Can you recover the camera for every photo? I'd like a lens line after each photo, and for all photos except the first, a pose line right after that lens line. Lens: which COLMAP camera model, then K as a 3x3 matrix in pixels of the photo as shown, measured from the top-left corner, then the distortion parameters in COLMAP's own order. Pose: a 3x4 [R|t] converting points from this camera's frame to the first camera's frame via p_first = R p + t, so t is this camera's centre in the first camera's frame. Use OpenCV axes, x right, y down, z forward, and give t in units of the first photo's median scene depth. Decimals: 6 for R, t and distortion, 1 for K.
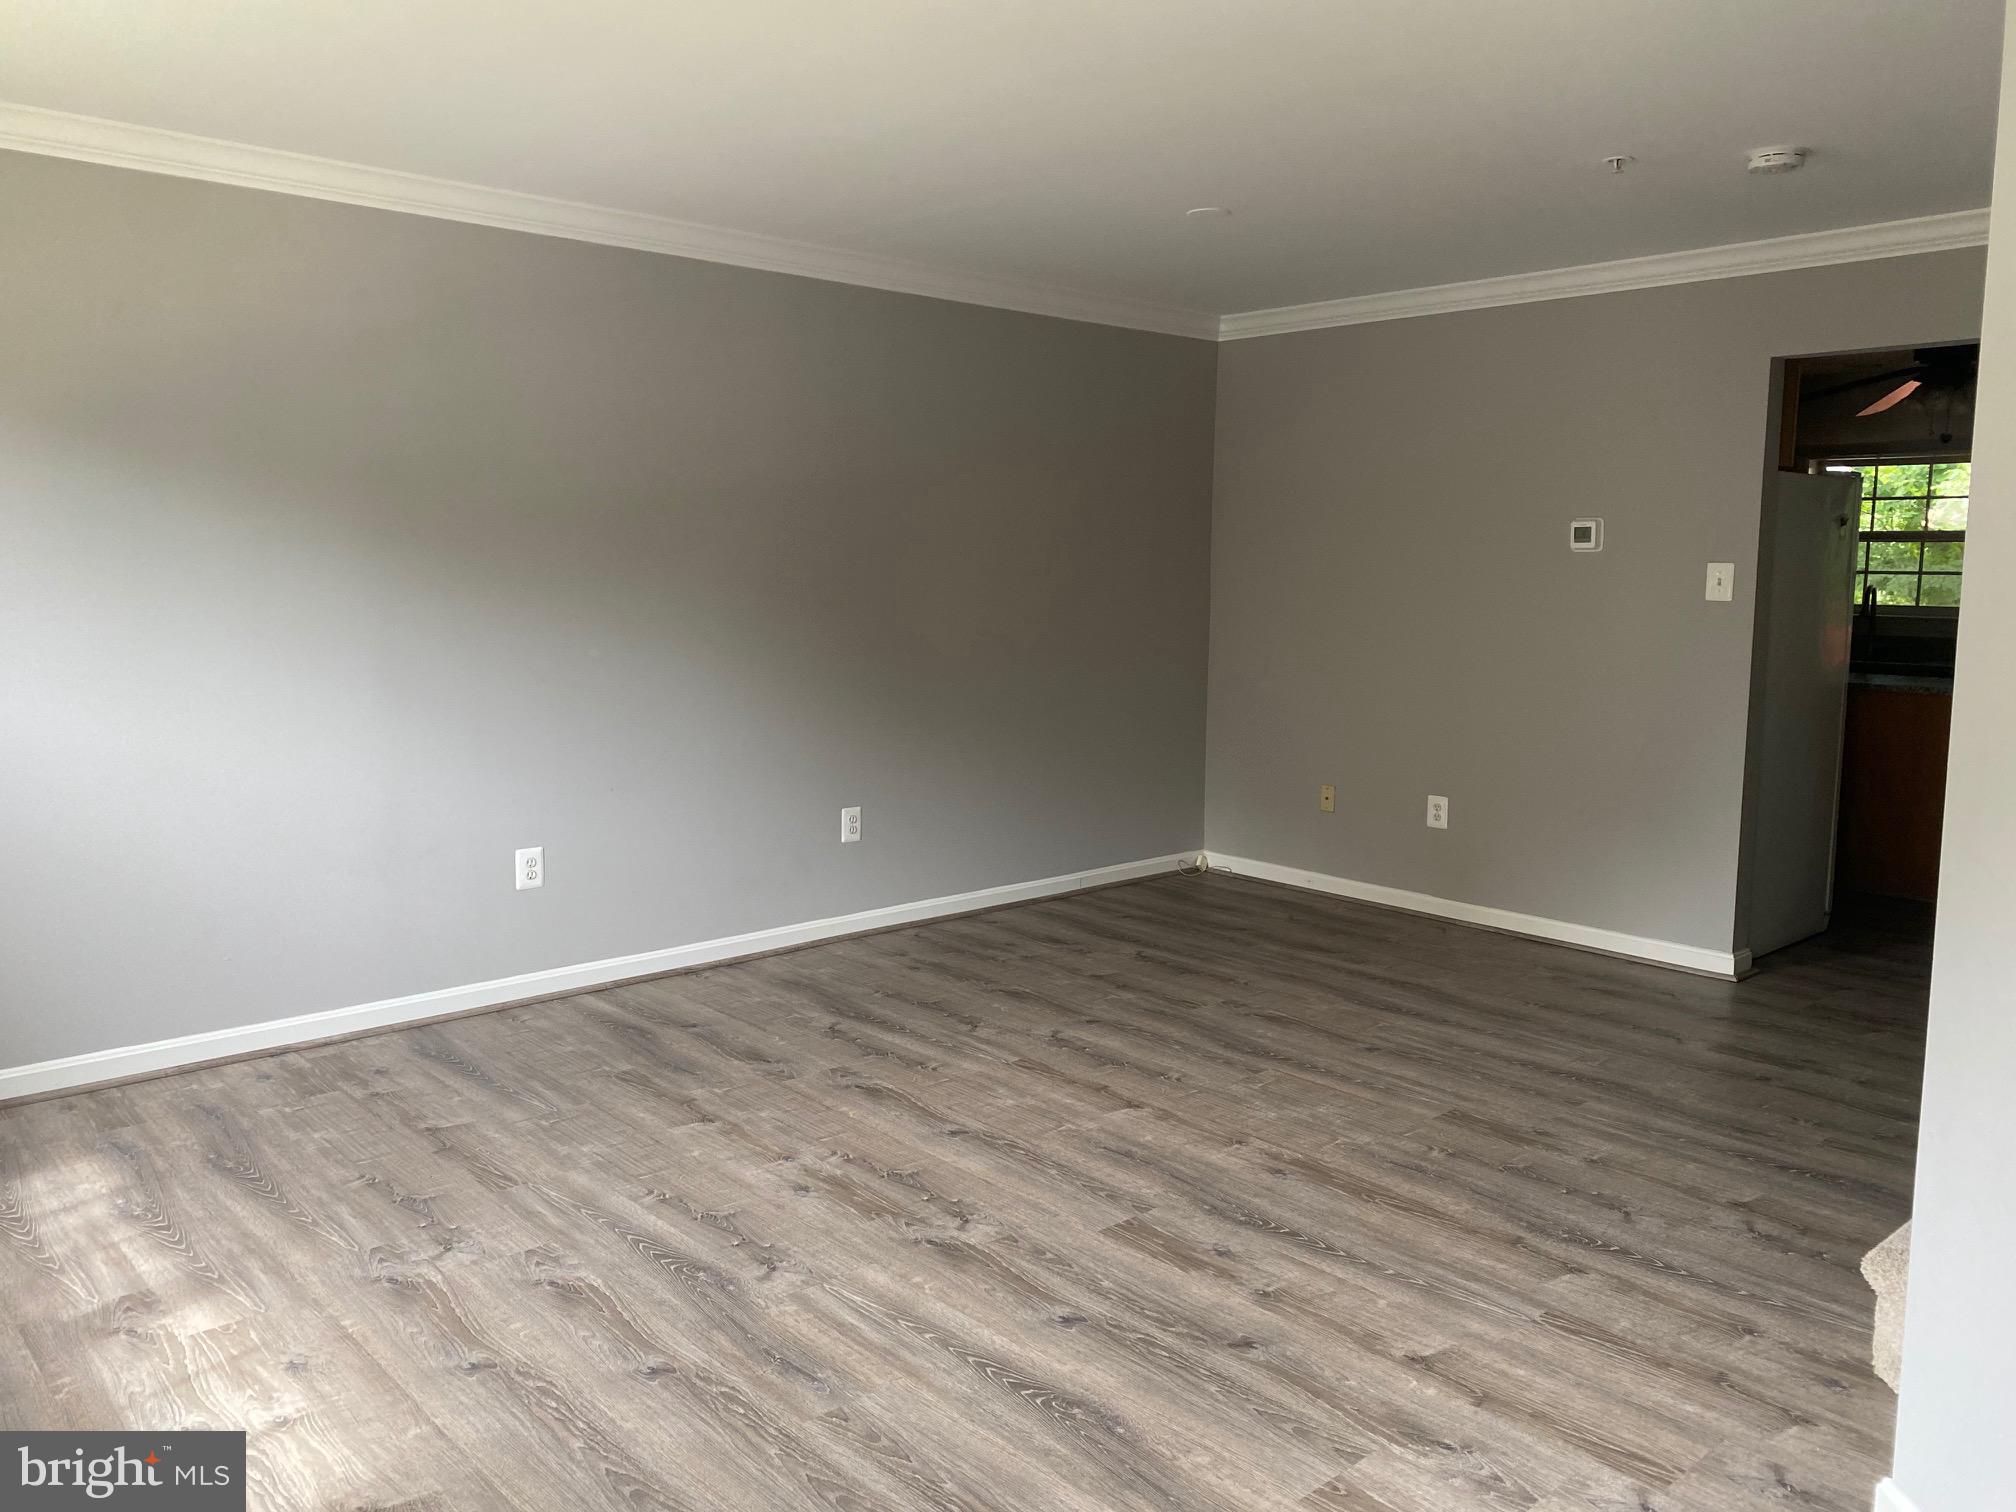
lens RADIAL K [[1526.5, 0, 1000.5], [0, 1526.5, 754.0], [0, 0, 1]] dist [0.068523, -0.116209]
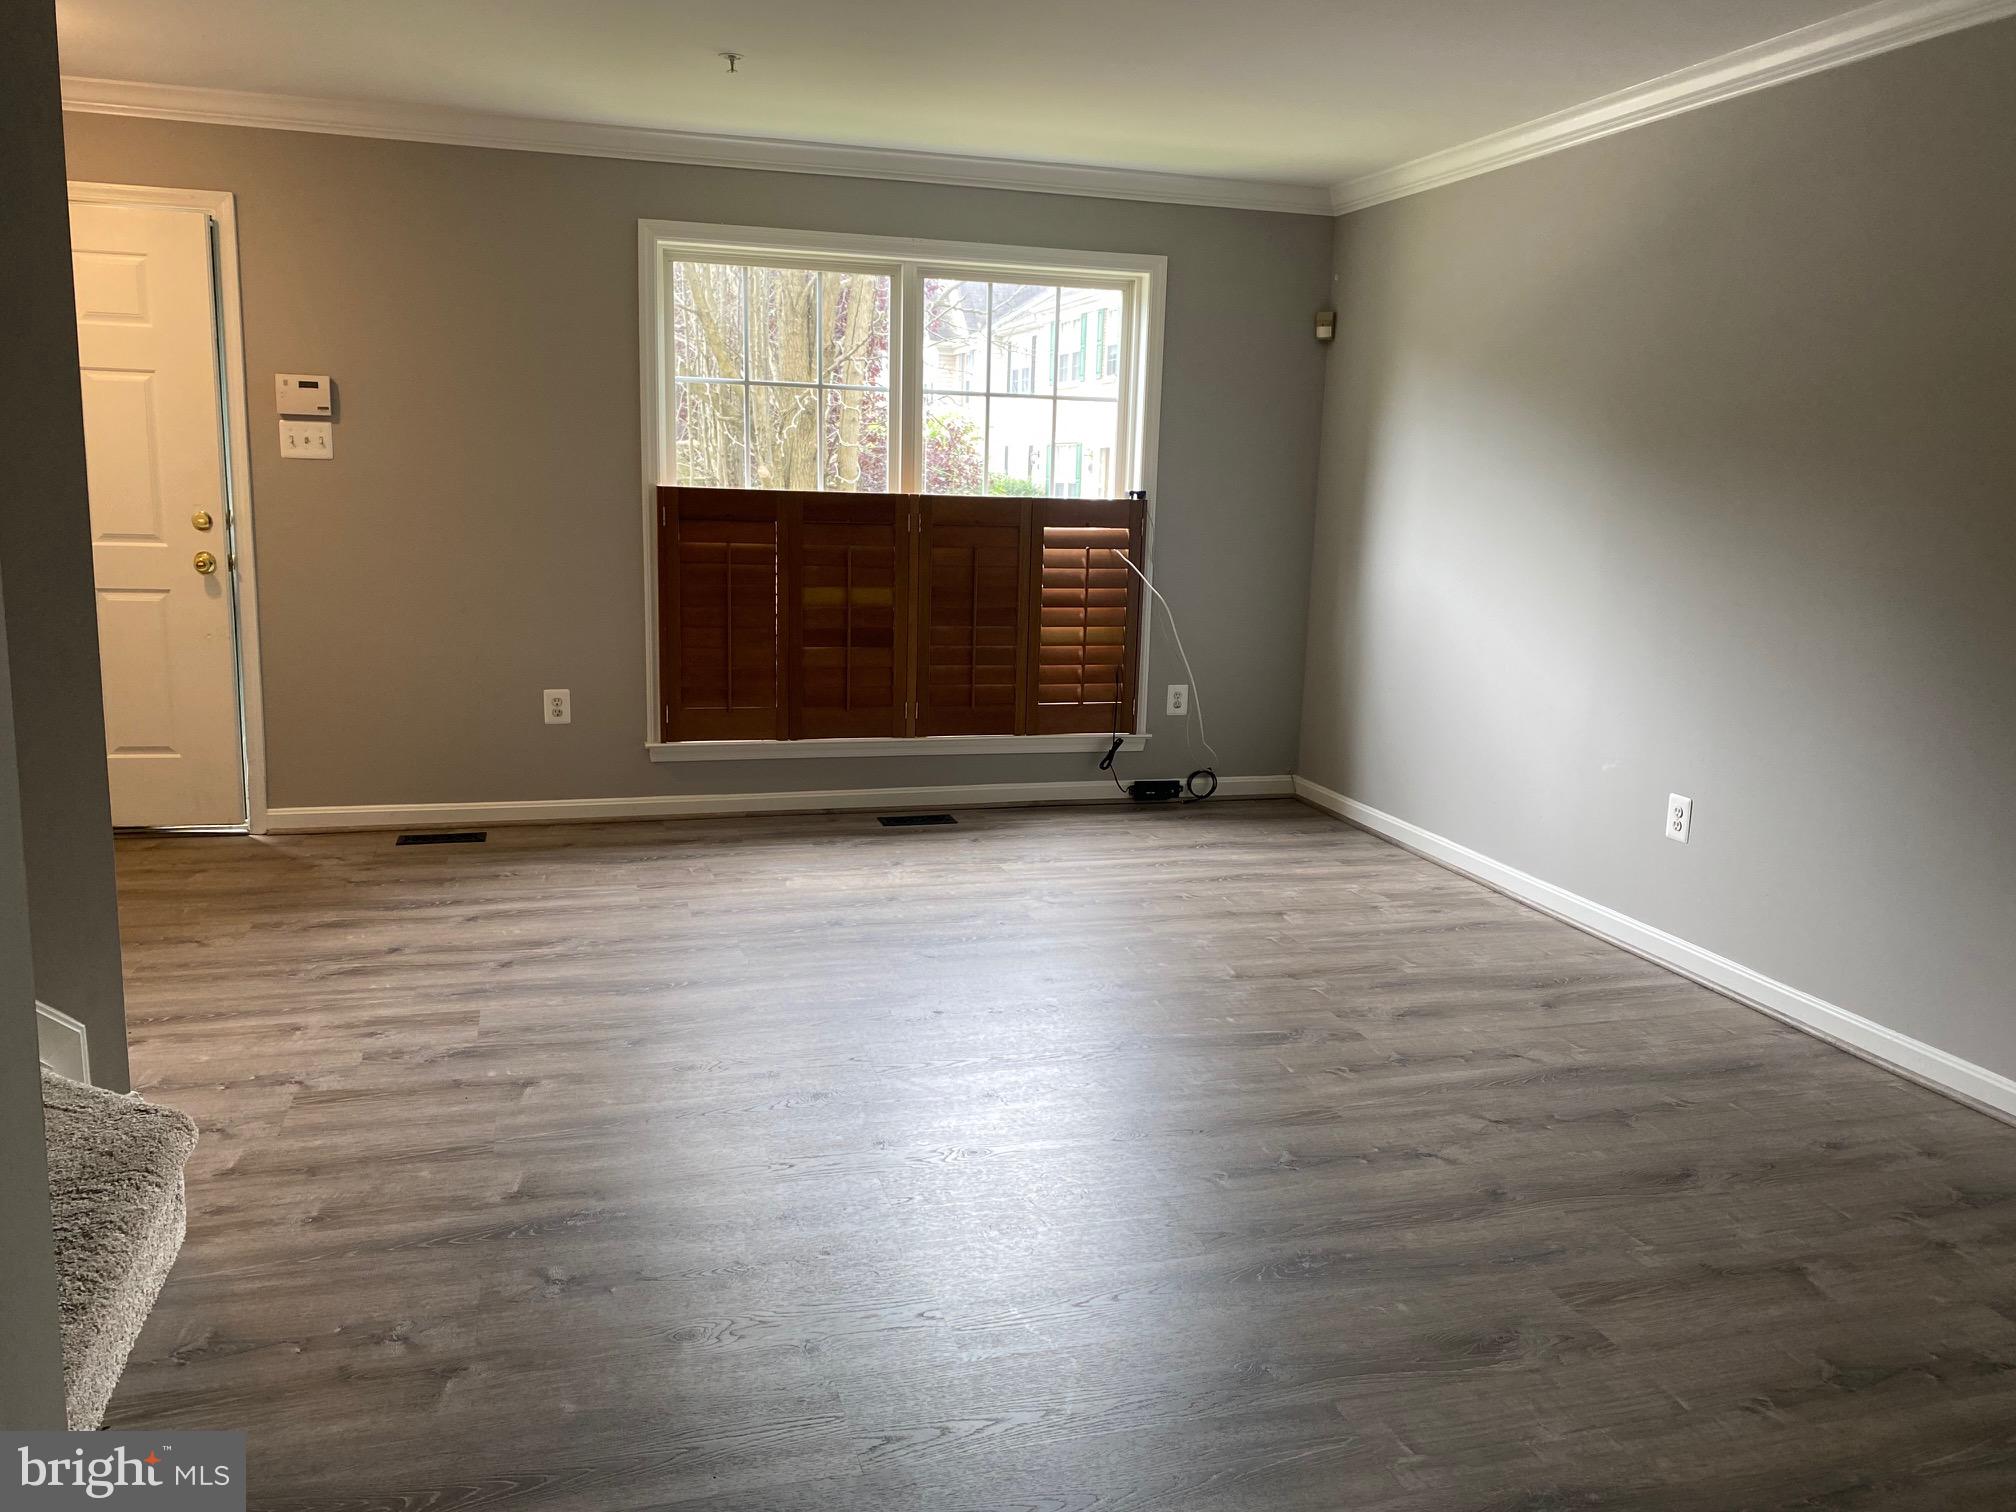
lens RADIAL K [[1553.9, 0, 1008.0], [0, 1553.9, 756.0], [0, 0, 1]] dist [0.053416, -0.134720]
pose [[-0.433714, 0.141927, -0.889803, 0.910466], [-0.147757, 0.962947, 0.225614, -0.145576], [0.888853, 0.229327, -0.396673, 1.382423]]
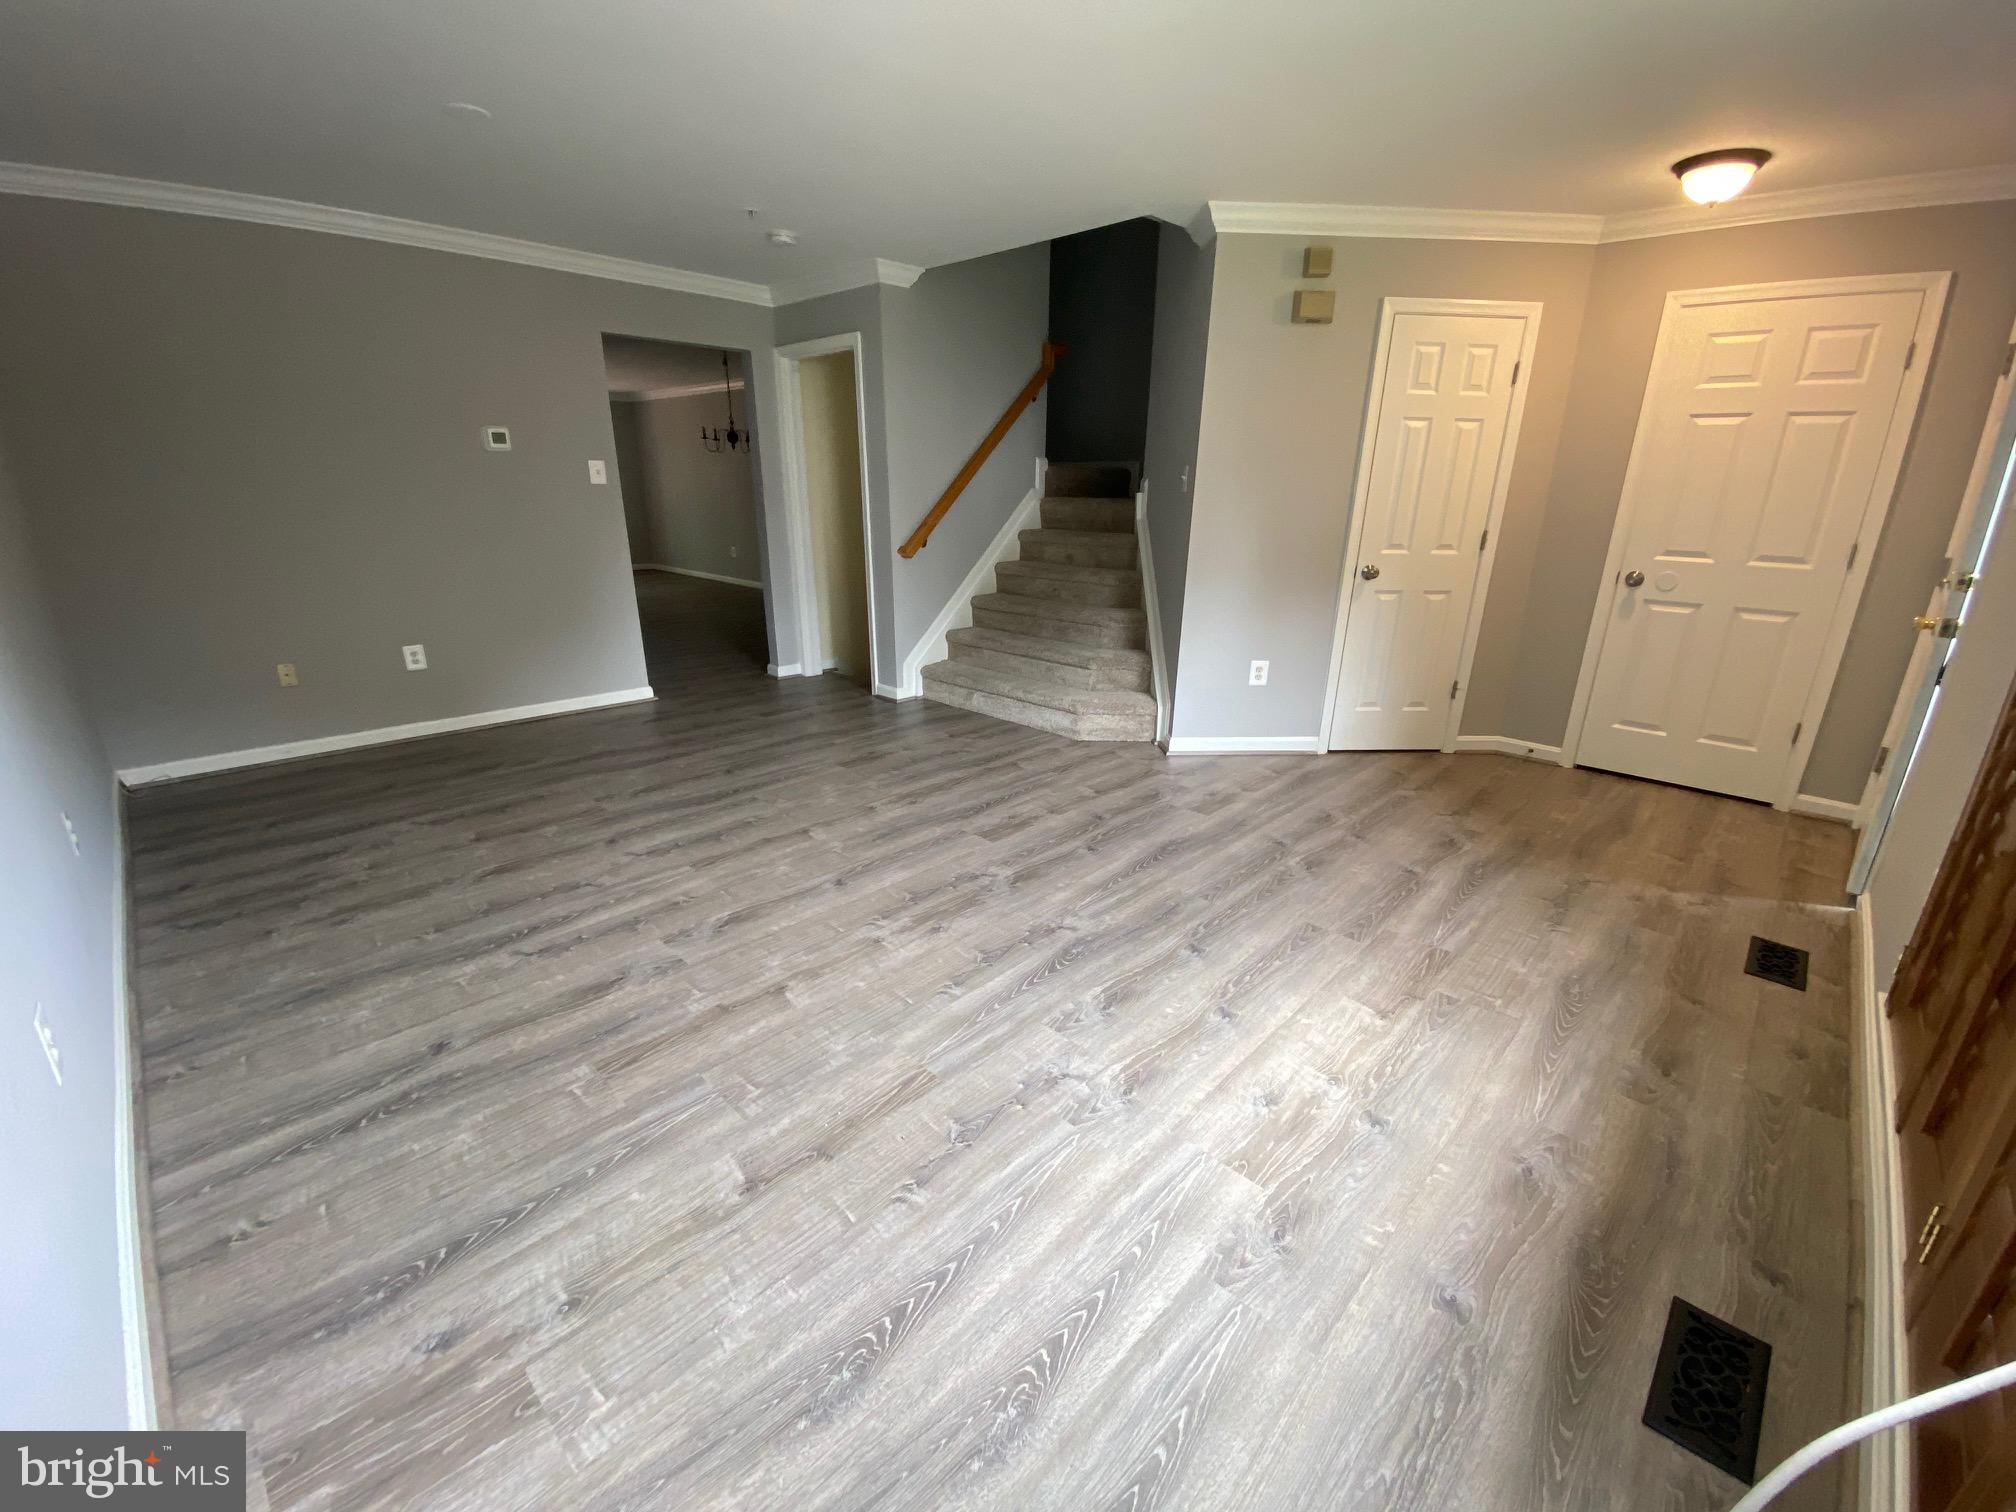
lens RADIAL K [[823.2, 0, 1008.0], [0, 823.2, 756.0], [0, 0, 1]] dist [0.060098, -0.035417]
pose [[-0.066505, -0.319190, 0.945354, -0.775724], [0.118426, 0.938230, 0.325116, -0.096971], [-0.990733, 0.133576, -0.024596, 0.919153]]
